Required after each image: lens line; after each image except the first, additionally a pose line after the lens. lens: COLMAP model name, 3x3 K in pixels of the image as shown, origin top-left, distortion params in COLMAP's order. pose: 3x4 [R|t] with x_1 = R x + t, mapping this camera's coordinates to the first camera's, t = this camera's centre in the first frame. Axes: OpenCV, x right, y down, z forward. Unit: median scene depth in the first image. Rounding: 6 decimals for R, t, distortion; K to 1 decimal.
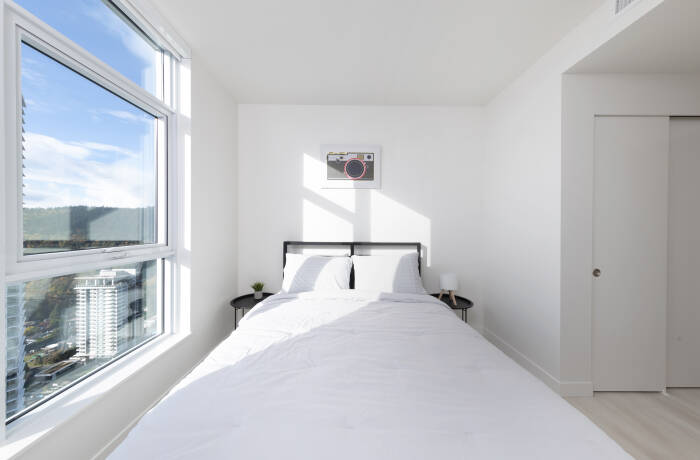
lens RADIAL K [[218.0, 0, 348.3], [0, 218.0, 229.6], [0, 0, 1]] dist [0.008904, -0.000231]
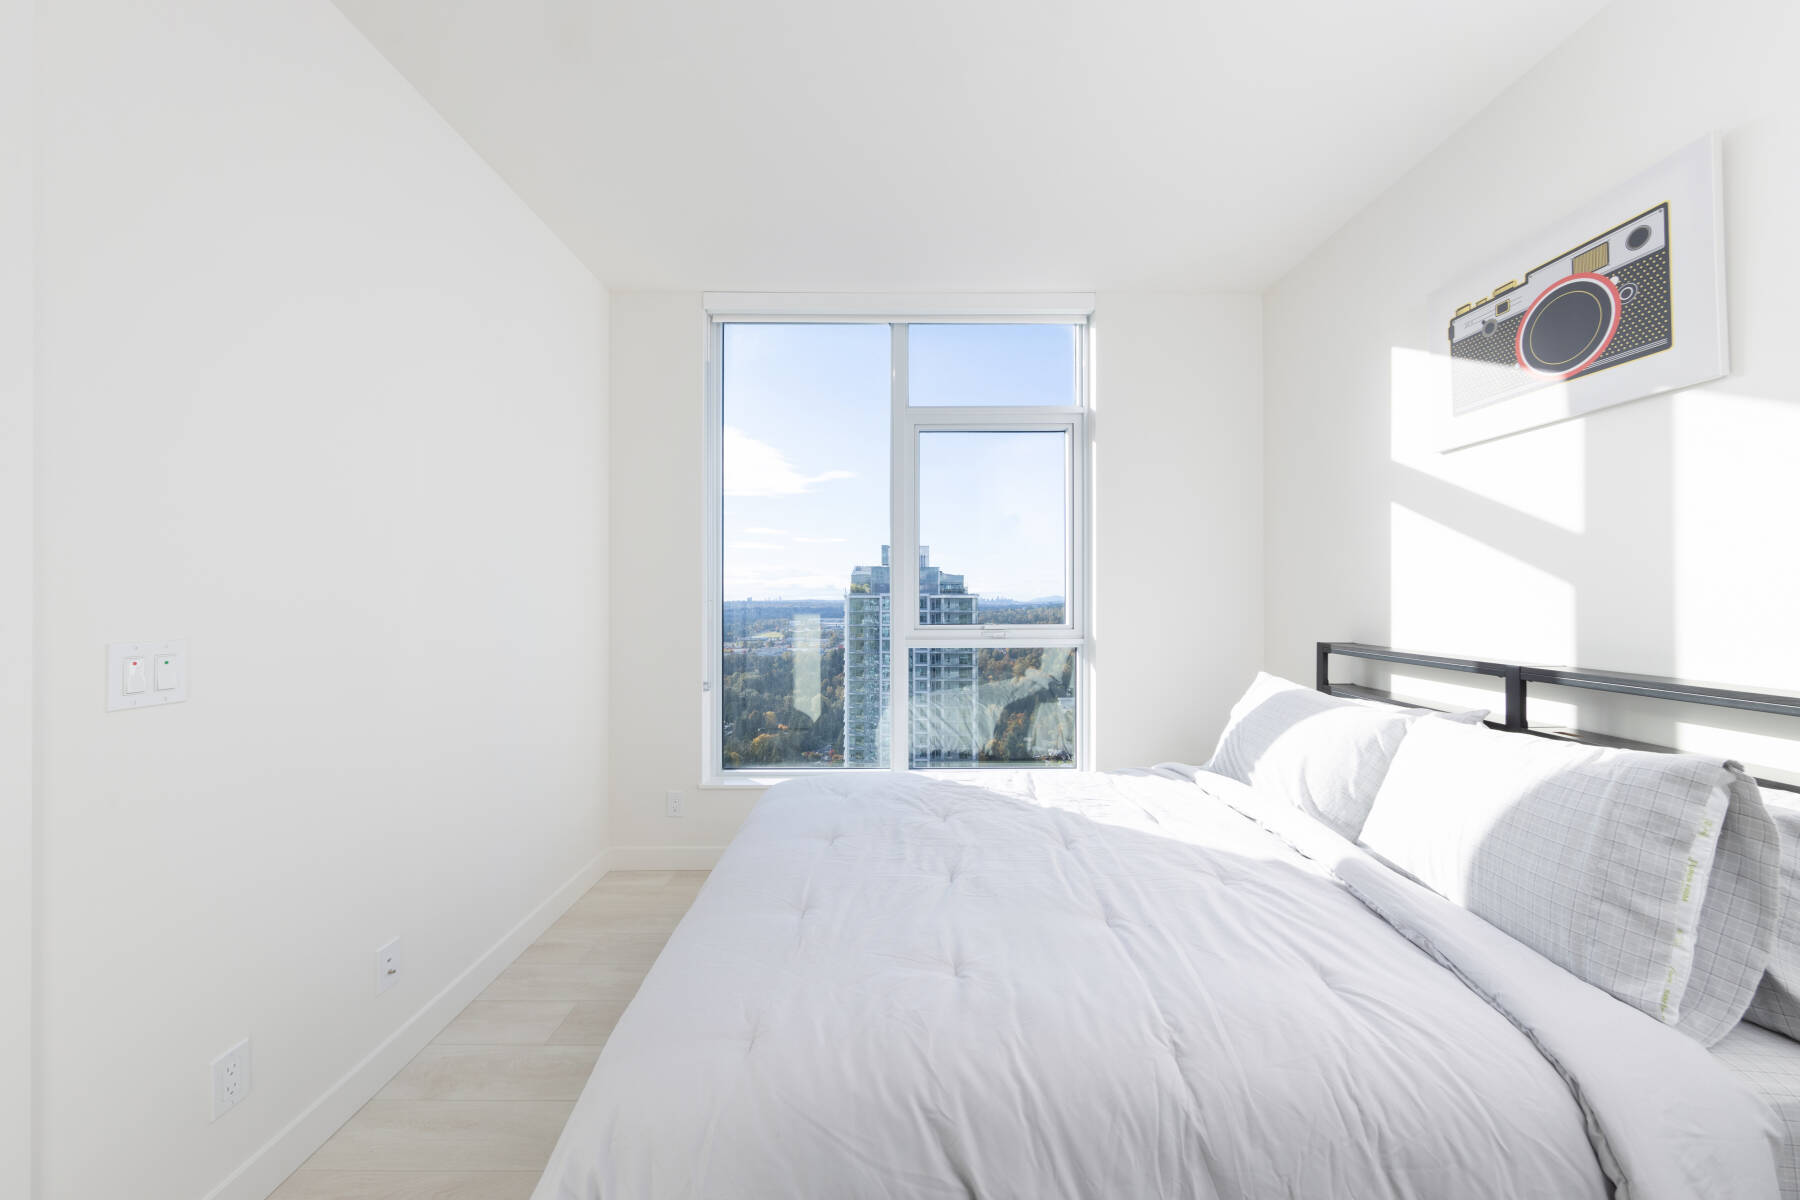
lens RADIAL K [[640.1, 0, 887.8], [0, 640.1, 594.5], [0, 0, 1]] dist [0.002922, -0.000519]
pose [[-0.033389, -0.009577, -0.999397, 0.688412], [-0.009688, 0.999910, -0.009258, -0.003518], [0.999395, 0.009373, -0.033479, 0.356753]]
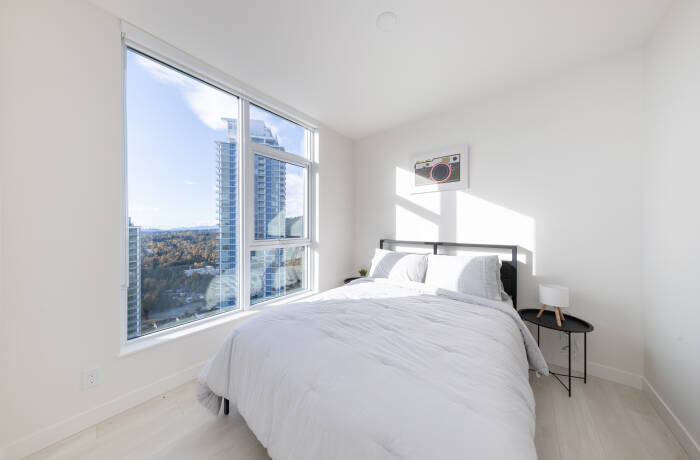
lens RADIAL K [[218.0, 0, 352.3], [0, 218.0, 233.3], [0, 0, 1]] dist [0.008904, -0.000231]
pose [[0.771560, 0.010692, -0.636066, 0.378392], [-0.001645, 0.999889, 0.014813, -0.000792], [0.636154, -0.010383, 0.771492, -0.087080]]
